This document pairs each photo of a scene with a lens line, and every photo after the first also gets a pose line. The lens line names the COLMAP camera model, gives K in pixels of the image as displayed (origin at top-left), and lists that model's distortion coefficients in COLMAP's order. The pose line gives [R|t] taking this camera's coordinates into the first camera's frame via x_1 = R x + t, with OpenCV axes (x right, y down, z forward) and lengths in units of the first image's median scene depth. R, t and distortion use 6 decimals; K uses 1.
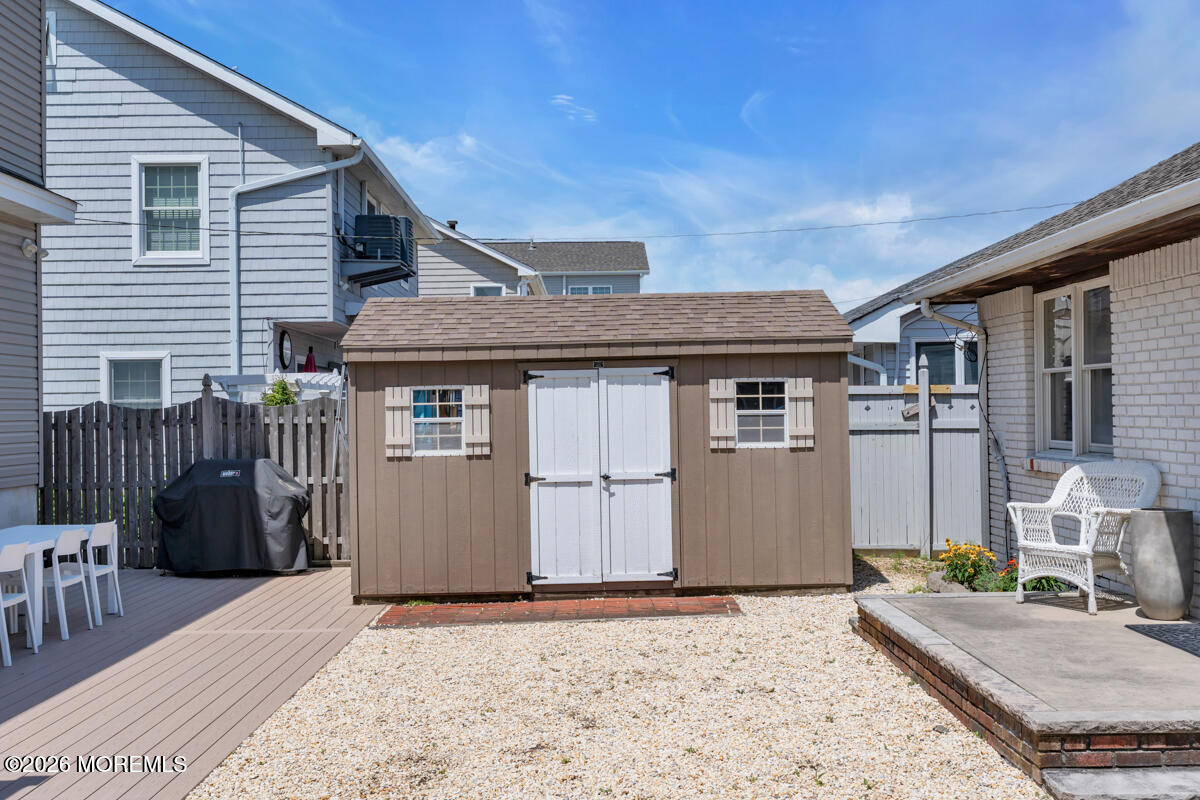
lens RADIAL K [[1177.3, 0, 600.0], [0, 1177.3, 400.0], [0, 0, 1]] dist [0.038291, -0.006863]
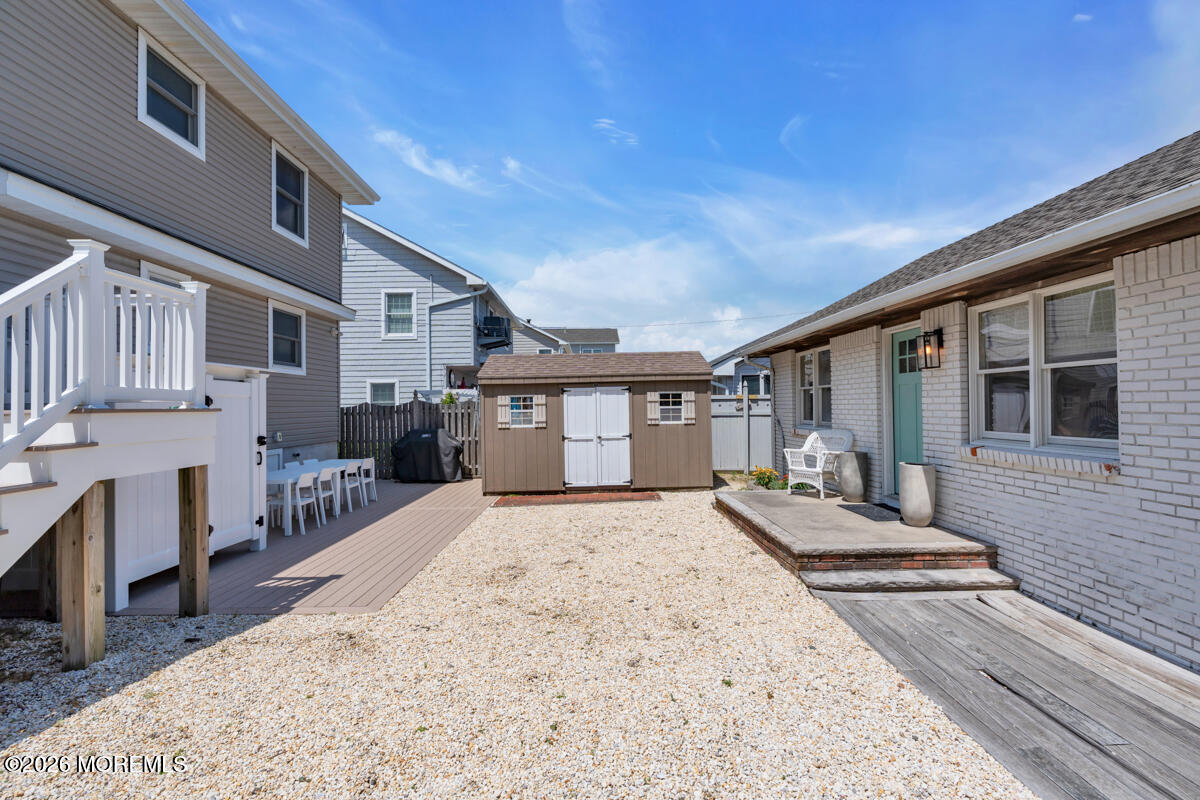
lens RADIAL K [[539.5, 0, 600.0], [0, 539.5, 400.0], [0, 0, 1]] dist [-0.002485, -0.000078]
pose [[0.999982, 0.000084, 0.005940, 0.000080], [-0.000068, 0.999997, -0.002620, -0.000614], [-0.005940, 0.002619, 0.999979, 0.007949]]
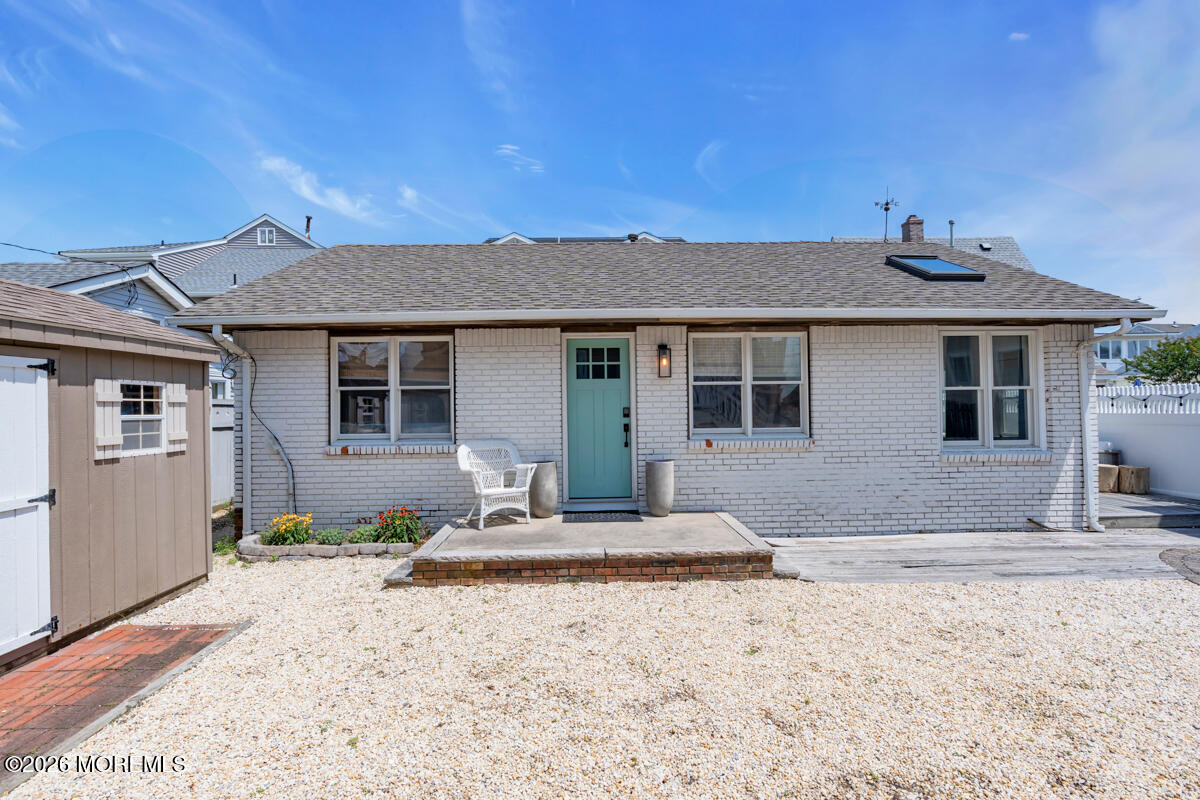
lens RADIAL K [[539.5, 0, 600.0], [0, 539.5, 400.0], [0, 0, 1]] dist [-0.002485, -0.000078]
pose [[-0.017380, 0.028423, 0.999445, -0.367199], [0.004574, 0.999588, -0.028347, 0.012755], [-0.999838, 0.004079, -0.017503, 0.780352]]
